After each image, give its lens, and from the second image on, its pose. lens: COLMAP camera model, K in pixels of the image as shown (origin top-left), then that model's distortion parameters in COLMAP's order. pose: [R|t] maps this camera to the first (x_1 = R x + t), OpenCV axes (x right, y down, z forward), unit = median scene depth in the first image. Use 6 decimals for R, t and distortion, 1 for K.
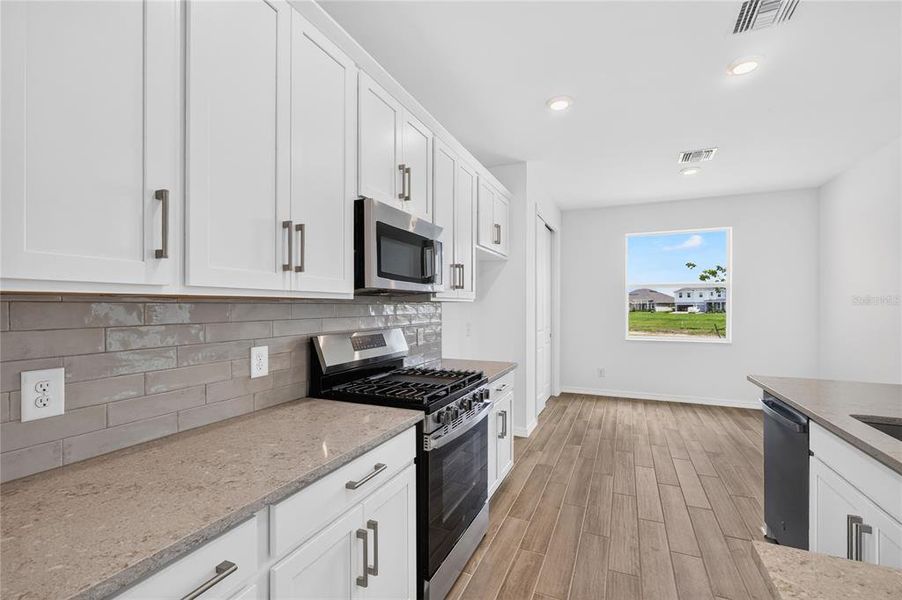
lens RADIAL K [[393.4, 0, 452.1], [0, 393.4, 305.4], [0, 0, 1]] dist [0.002644, 0.000119]
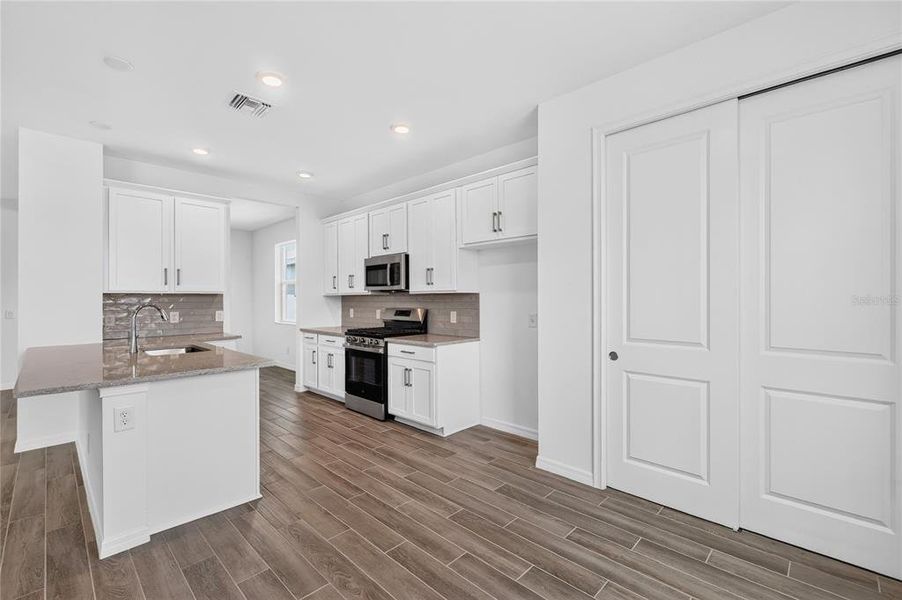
lens RADIAL K [[393.4, 0, 447.9], [0, 393.4, 299.9], [0, 0, 1]] dist [0.002644, 0.000119]
pose [[-0.360690, -0.012732, -0.932599, 1.301782], [-0.004348, 0.999919, -0.011969, 0.032727], [0.932676, -0.000262, -0.360716, 1.509938]]
